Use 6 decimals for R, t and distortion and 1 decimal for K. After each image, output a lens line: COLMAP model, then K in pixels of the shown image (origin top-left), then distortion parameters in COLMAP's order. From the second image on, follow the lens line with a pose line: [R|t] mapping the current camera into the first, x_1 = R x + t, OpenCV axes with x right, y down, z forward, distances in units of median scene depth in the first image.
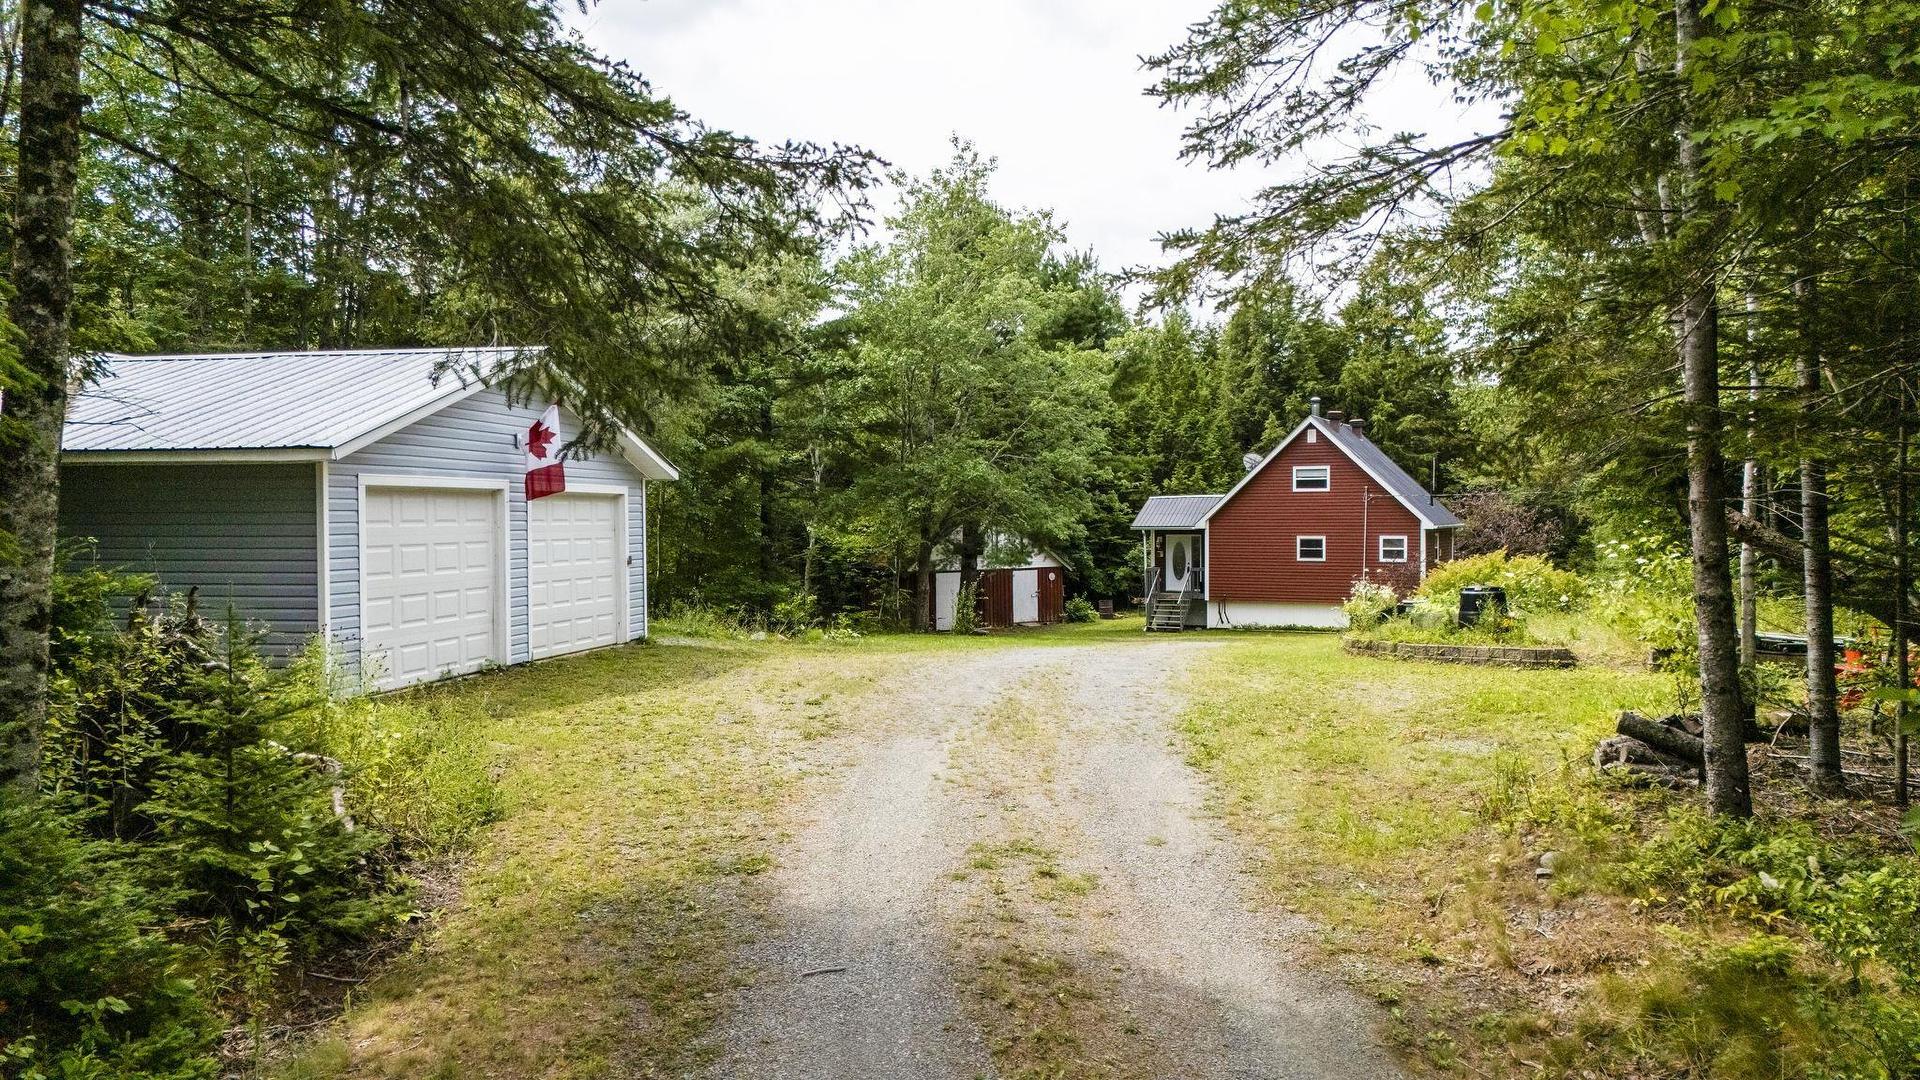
lens RADIAL K [[1352.9, 0, 960.0], [0, 1352.9, 540.0], [0, 0, 1]] dist [0.102651, -0.128681]
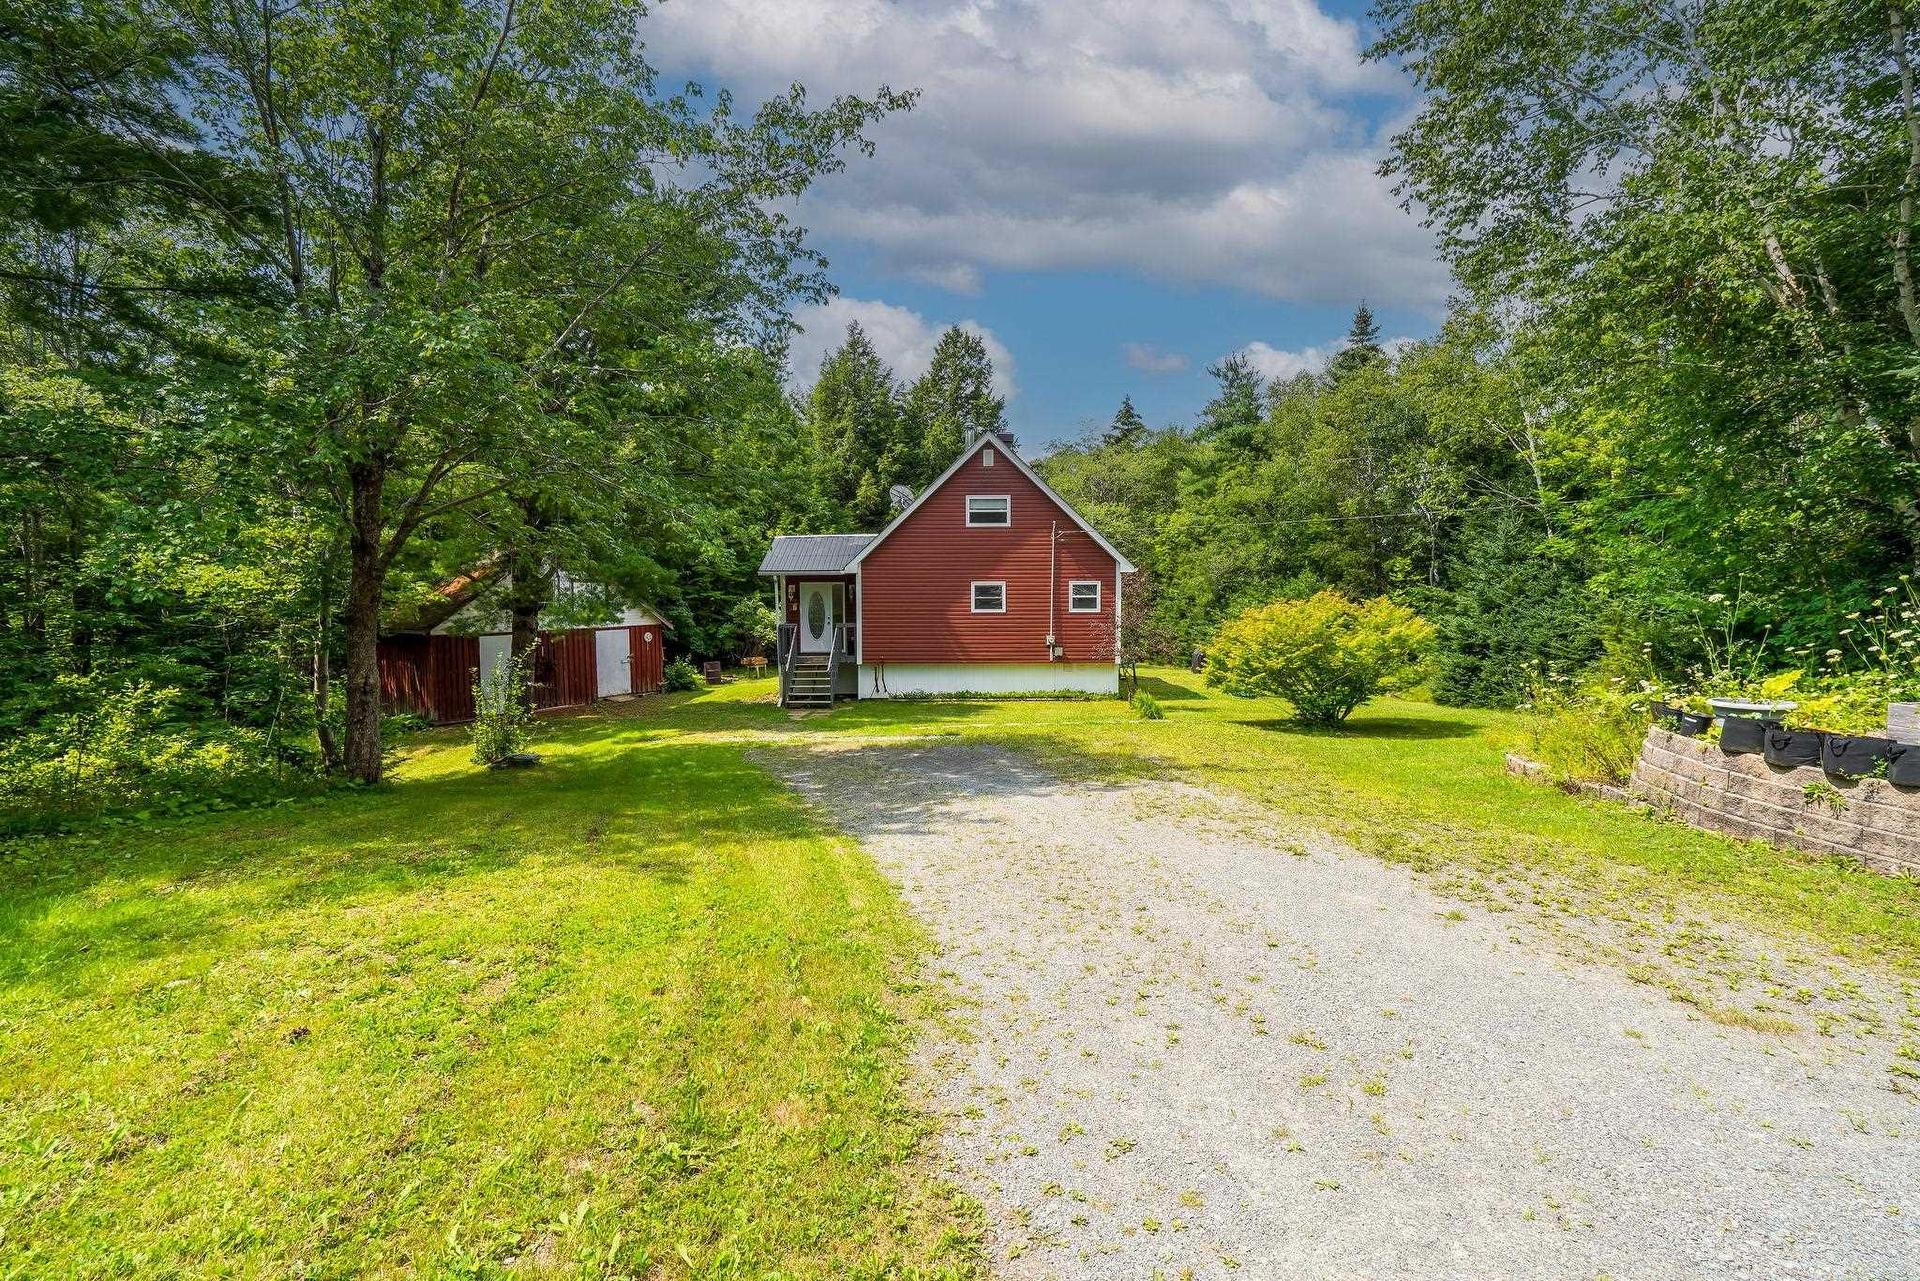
lens RADIAL K [[851.3, 0, 953.4], [0, 851.3, 638.4], [0, 0, 1]] dist [-0.030742, 0.000133]
pose [[0.907685, -0.023319, 0.419004, 0.023182], [0.007489, 0.999196, 0.039385, 0.010018], [-0.419585, -0.032611, 0.907130, 0.507862]]
